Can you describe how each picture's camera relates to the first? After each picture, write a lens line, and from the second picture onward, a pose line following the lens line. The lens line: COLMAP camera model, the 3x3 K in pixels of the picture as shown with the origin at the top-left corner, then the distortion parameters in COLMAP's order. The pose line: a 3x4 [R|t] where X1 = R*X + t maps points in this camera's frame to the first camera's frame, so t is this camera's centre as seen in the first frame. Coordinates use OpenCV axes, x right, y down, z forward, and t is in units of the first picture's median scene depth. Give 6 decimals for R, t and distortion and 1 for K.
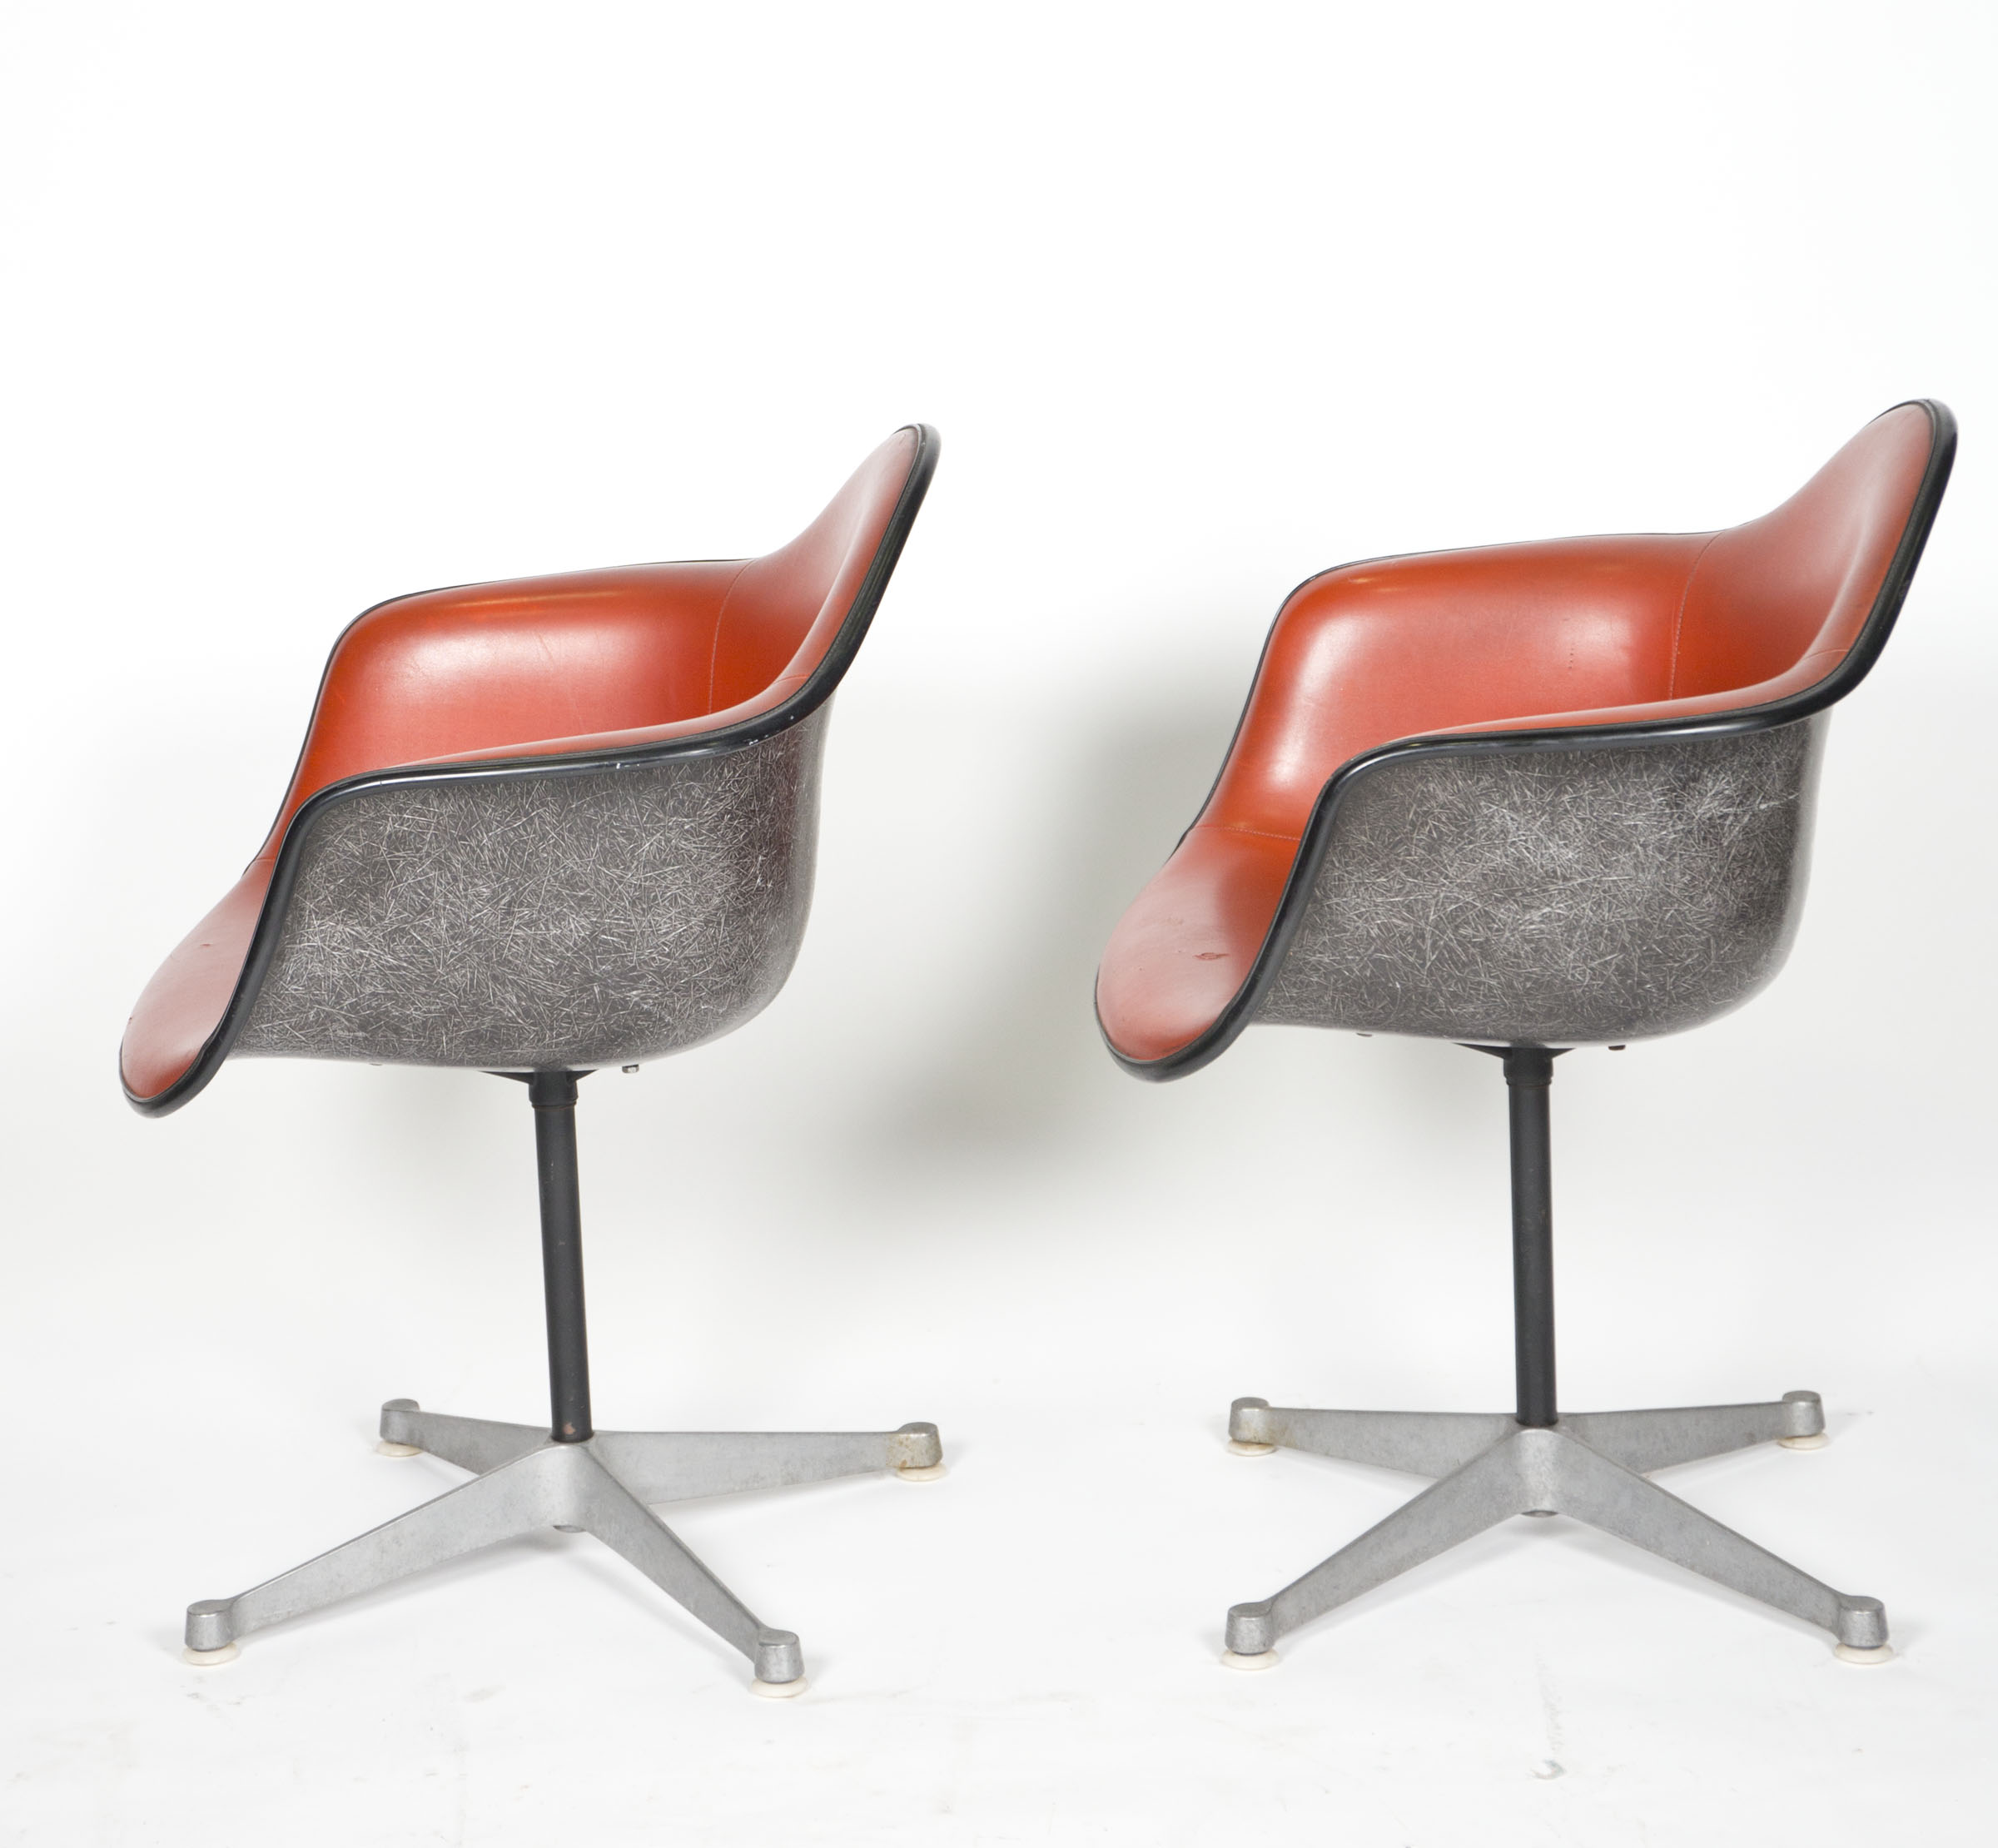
lens RADIAL K [[5320.4, 0, 969.5], [0, 5320.4, 918.9], [0, 0, 1]] dist [0.143346, 0.533467]
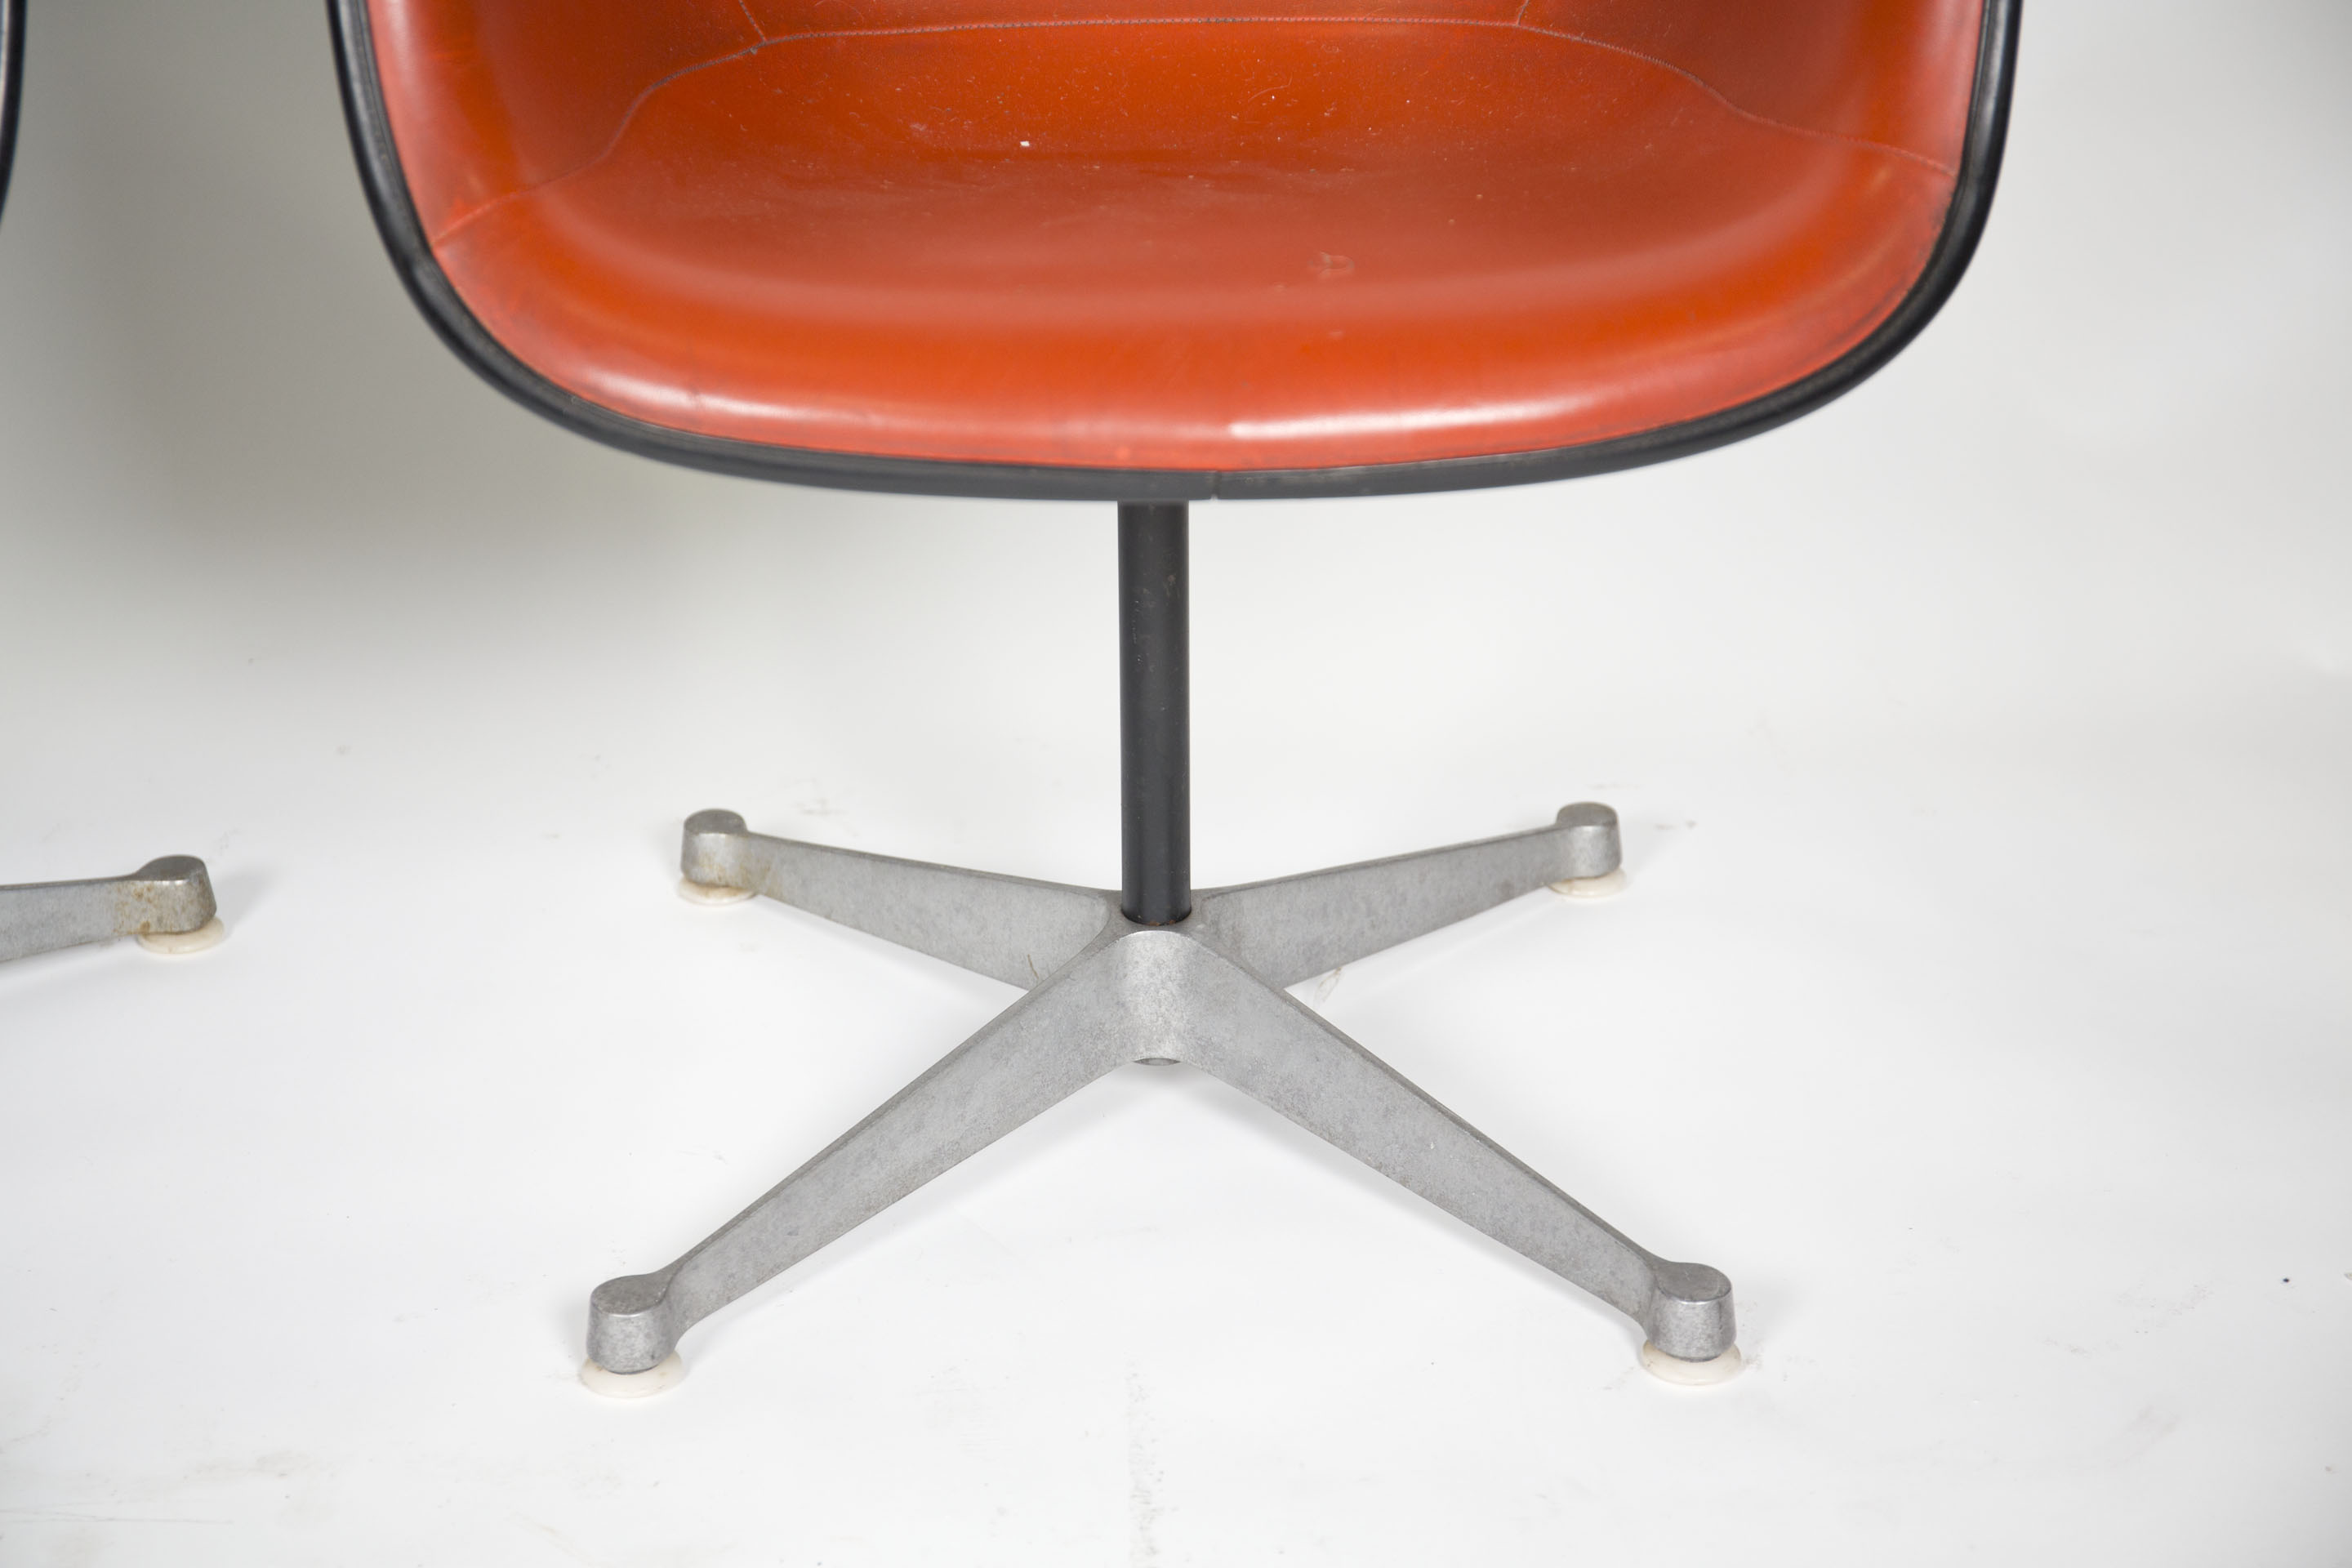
lens RADIAL K [[4368.6, 0, 1176.0], [0, 4368.6, 784.0], [0, 0, 1]] dist [0.087045, 0.478403]
pose [[0.997049, 0.002062, 0.076743, 0.071720], [-0.016676, 0.981590, 0.190269, -0.012612], [-0.074938, -0.190987, 0.978728, 0.529741]]
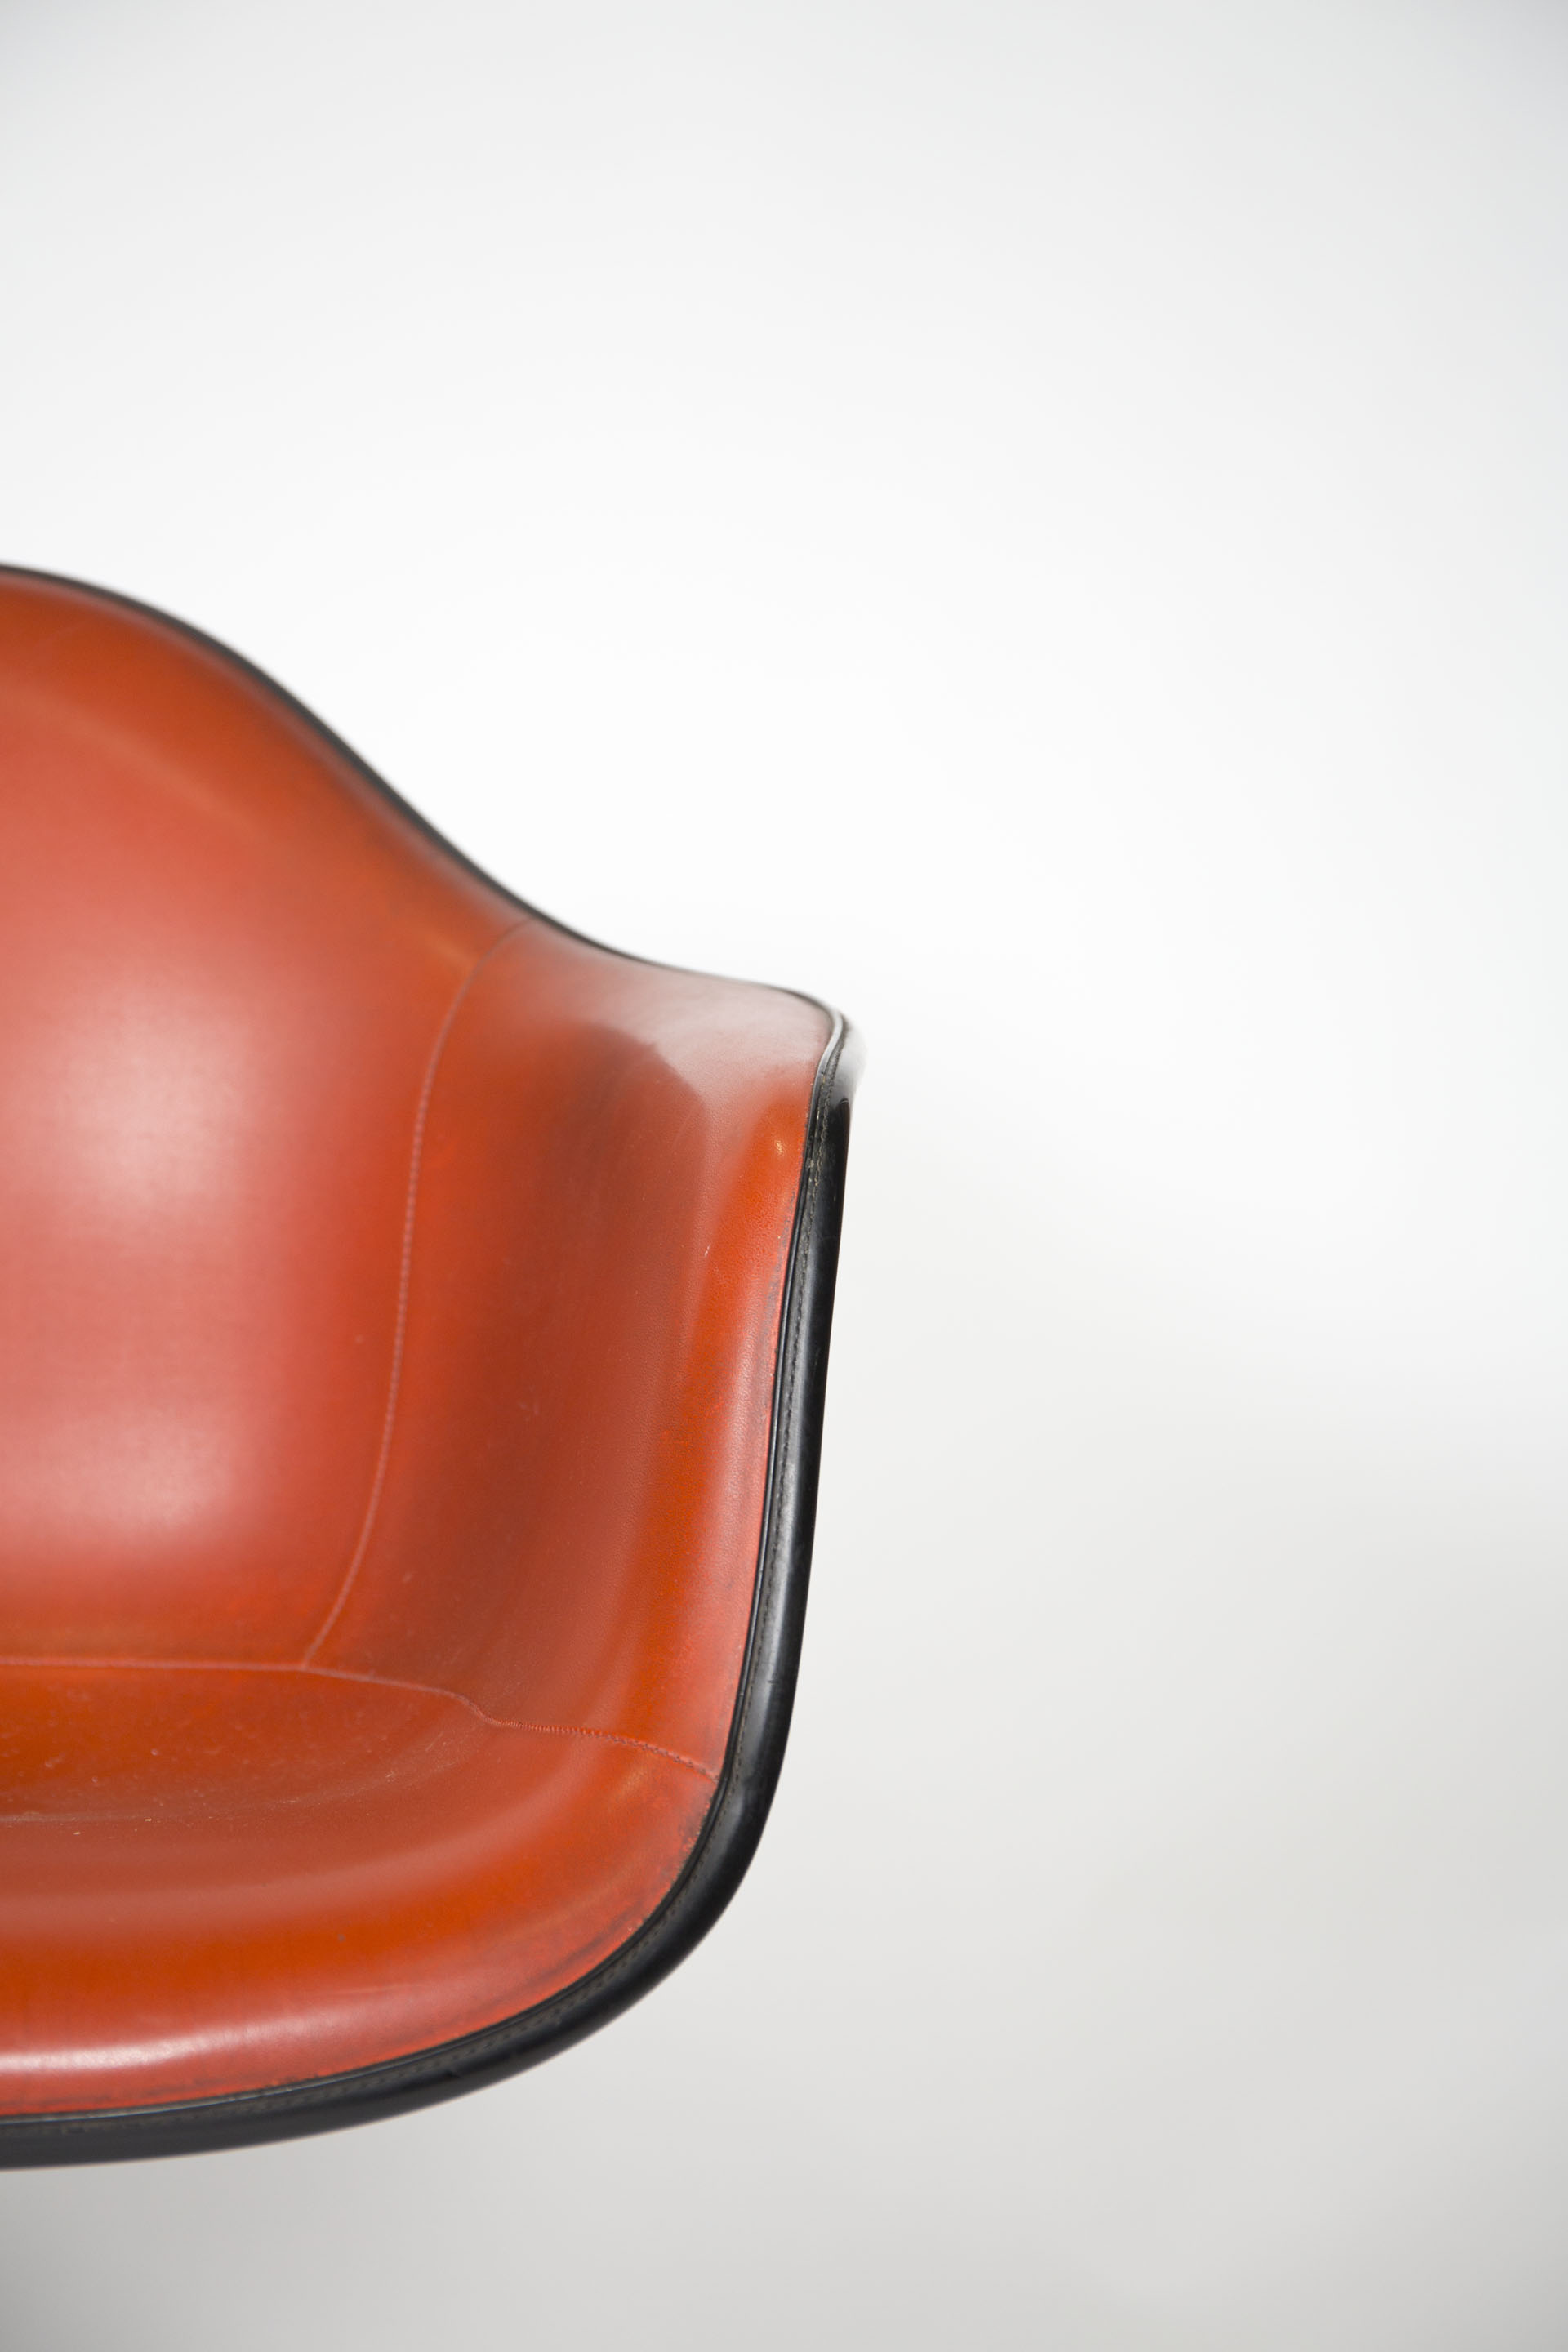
lens RADIAL K [[4368.6, 0, 784.0], [0, 4368.6, 1176.0], [0, 0, 1]] dist [0.087045, 0.478403]
pose [[0.991298, 0.066323, 0.113707, 0.140135], [-0.044886, 0.982337, -0.181656, 0.021871], [-0.123747, 0.174971, 0.976766, 0.621859]]
